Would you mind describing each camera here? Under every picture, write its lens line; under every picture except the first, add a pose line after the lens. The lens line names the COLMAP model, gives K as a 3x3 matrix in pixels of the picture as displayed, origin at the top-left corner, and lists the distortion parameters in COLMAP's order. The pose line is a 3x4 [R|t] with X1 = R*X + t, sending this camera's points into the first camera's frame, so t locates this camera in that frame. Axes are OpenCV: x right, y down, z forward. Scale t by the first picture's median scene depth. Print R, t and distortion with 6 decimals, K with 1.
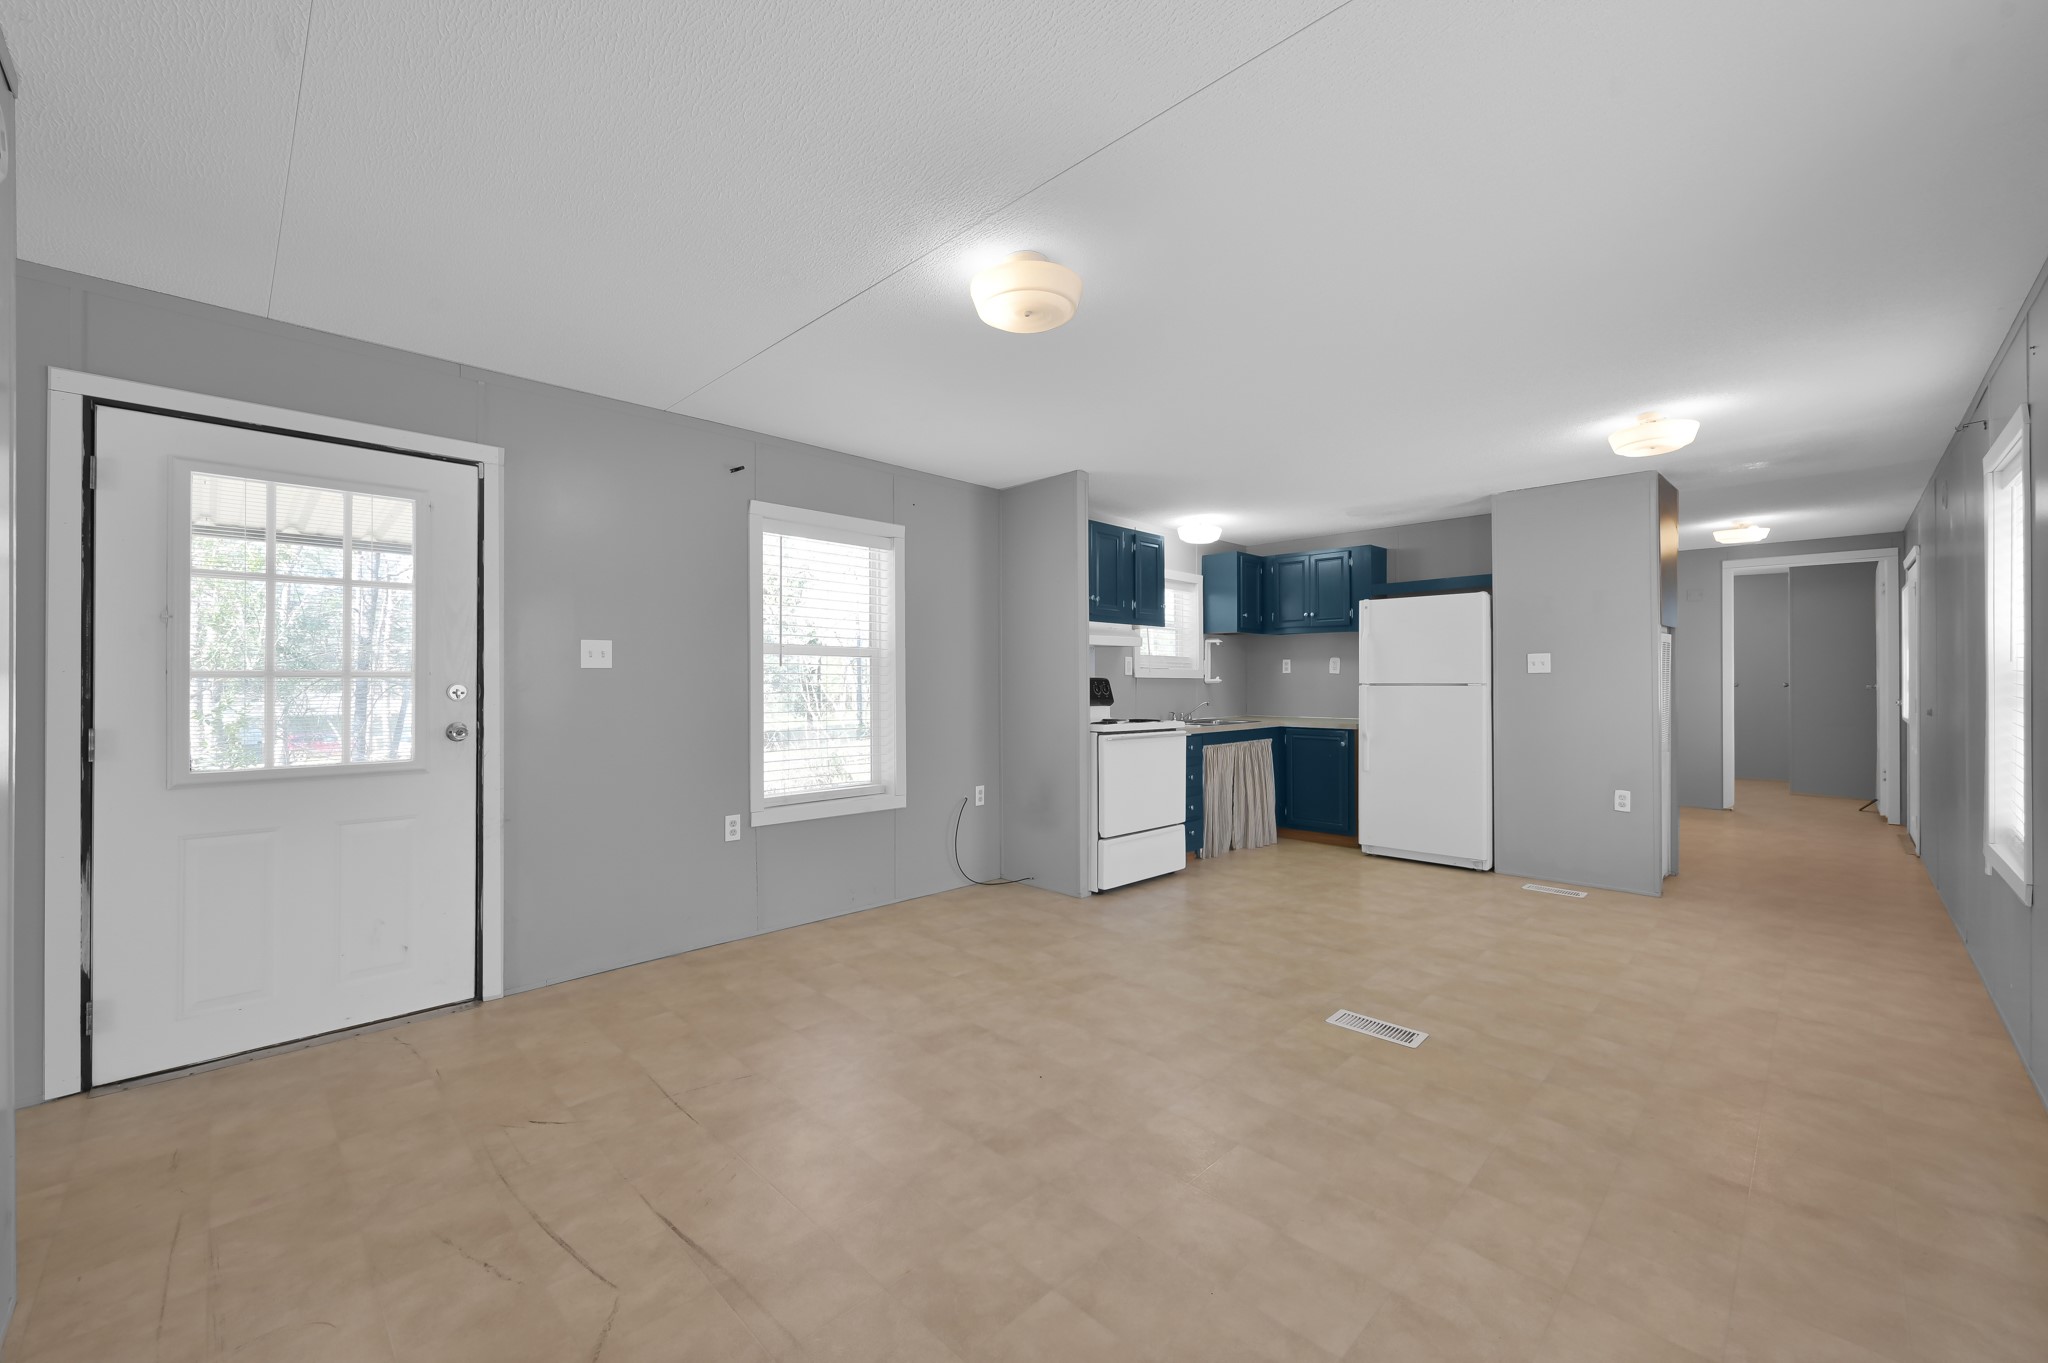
lens RADIAL K [[807.1, 0, 1017.3], [0, 807.1, 677.4], [0, 0, 1]] dist [-0.009143, 0.004585]
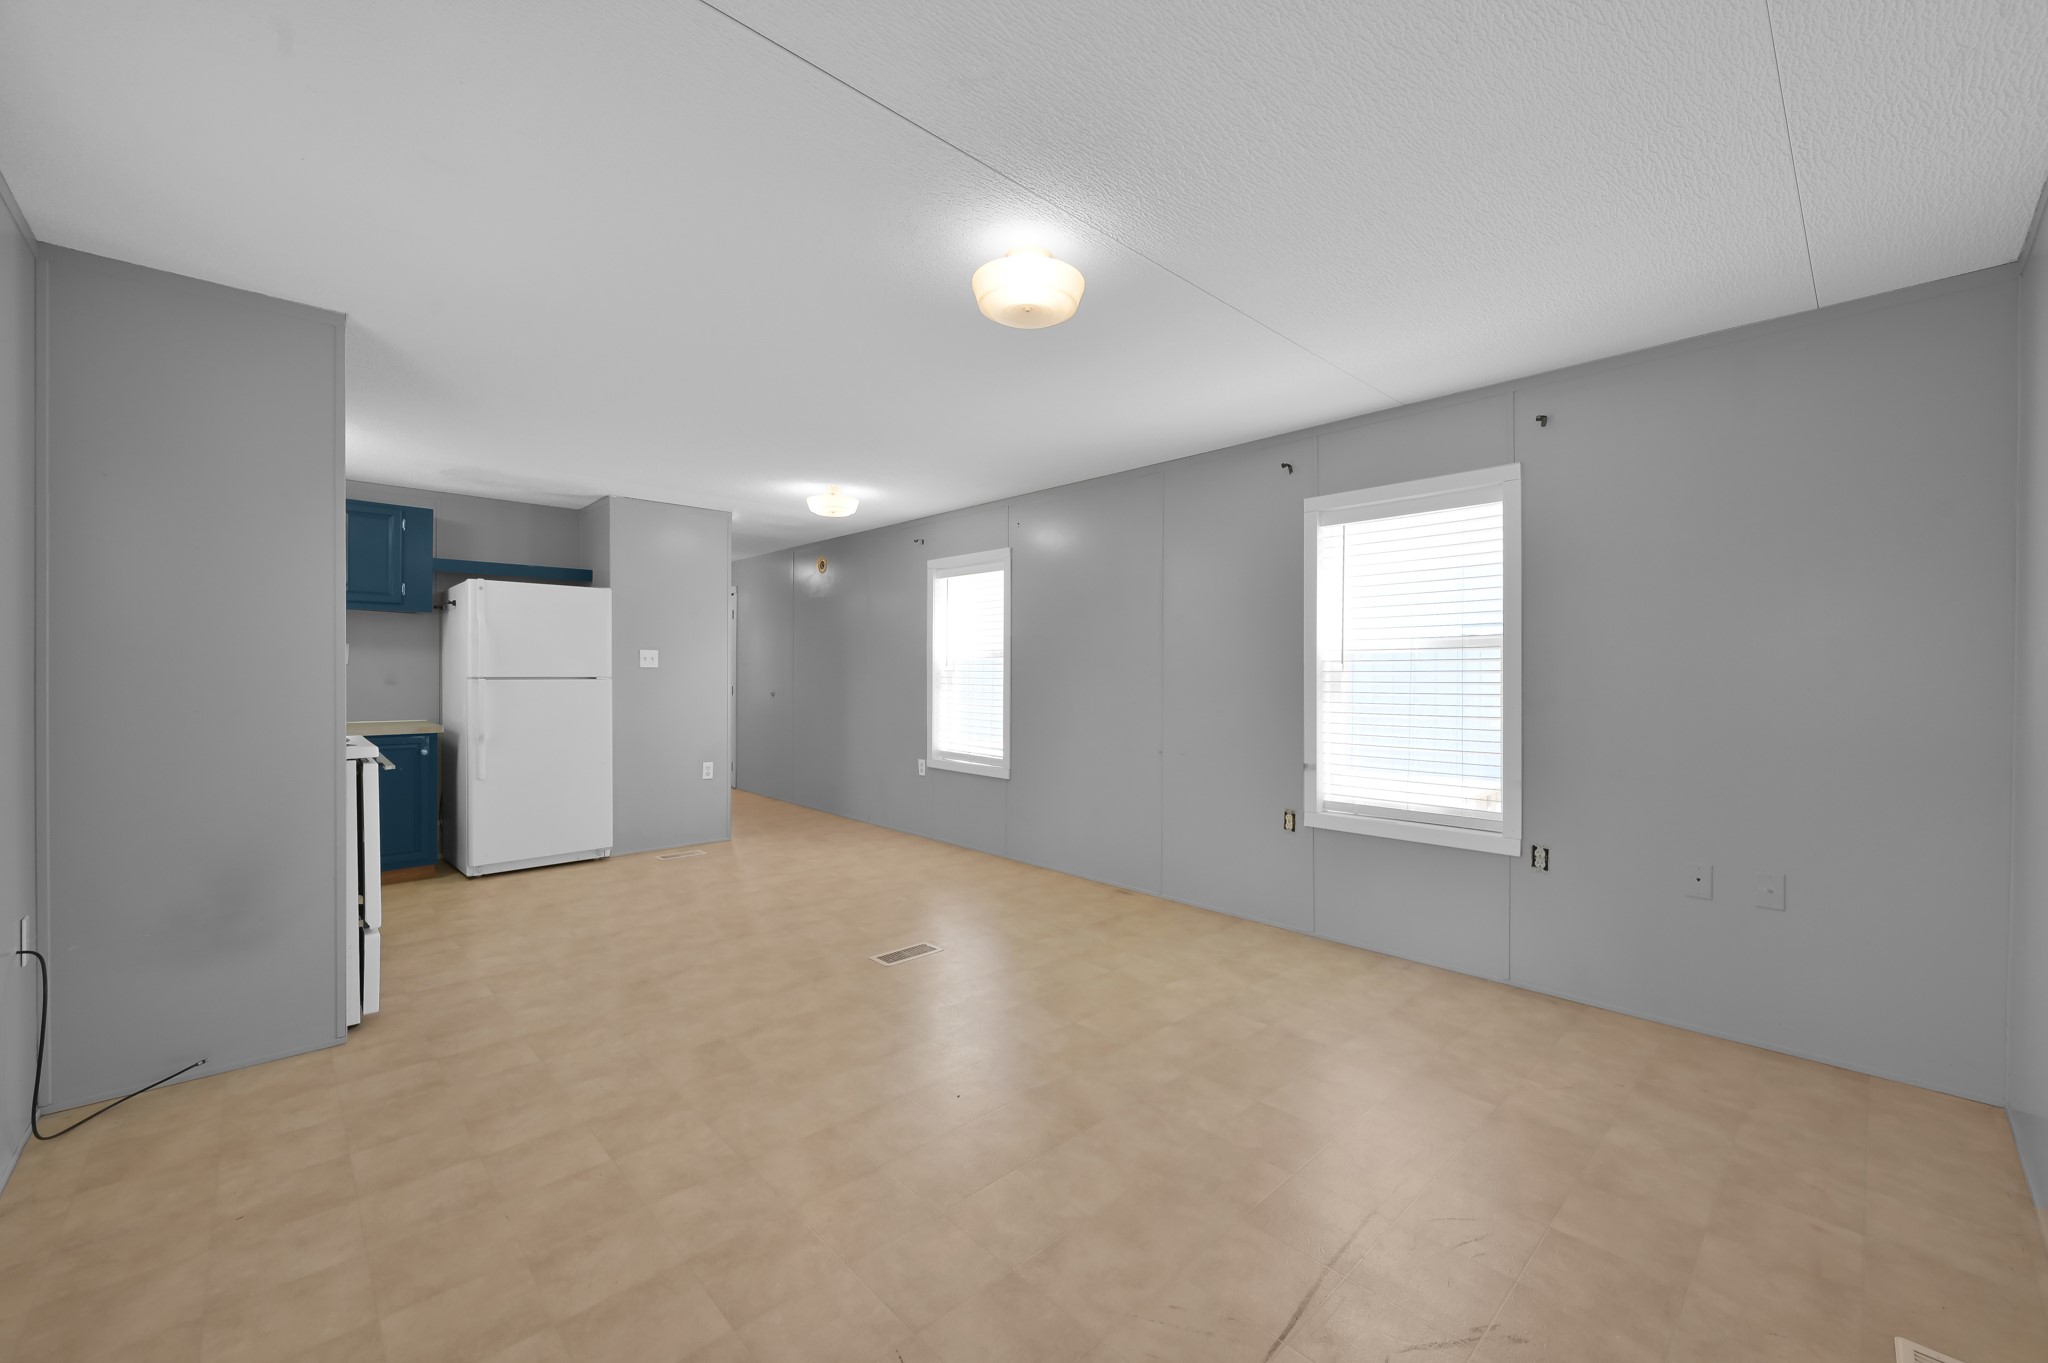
lens RADIAL K [[807.1, 0, 1016.1], [0, 807.1, 674.9], [0, 0, 1]] dist [-0.009143, 0.004585]
pose [[0.029270, -0.002706, 0.999568, -0.457758], [-0.008432, 0.999960, 0.002954, -0.002776], [-0.999536, -0.008515, 0.029246, 0.452822]]
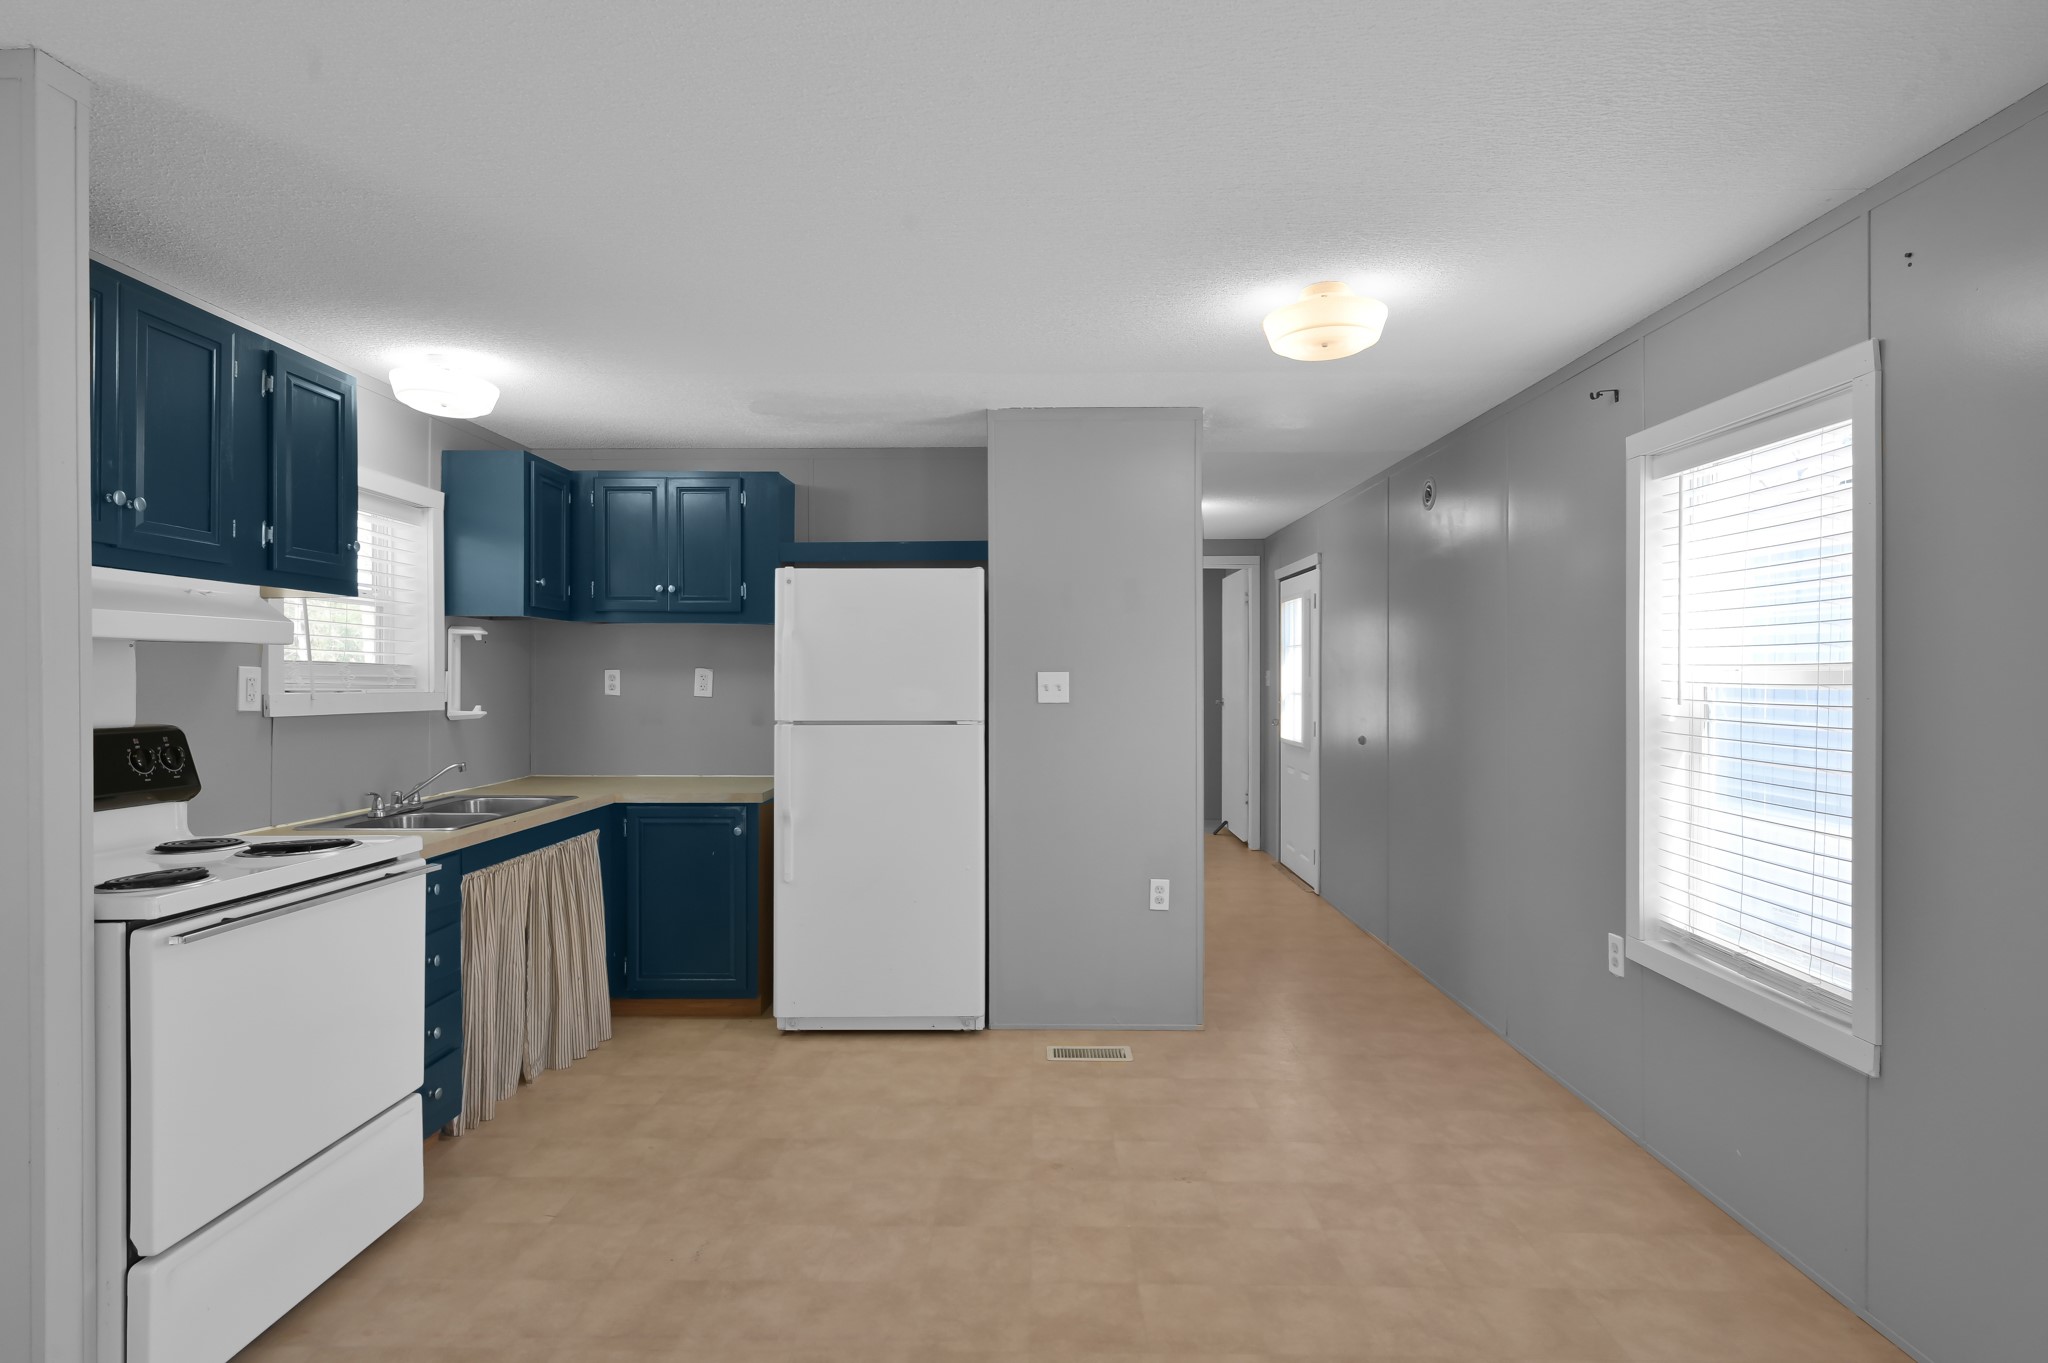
lens RADIAL K [[1030.4, 0, 1025.3], [0, 1030.4, 677.2], [0, 0, 1]] dist [-0.007528, 0.001610]
pose [[0.710239, 0.001232, 0.703960, 0.063004], [-0.003184, 0.999994, 0.001463, -0.026748], [-0.703954, -0.003280, 0.710238, 0.438743]]
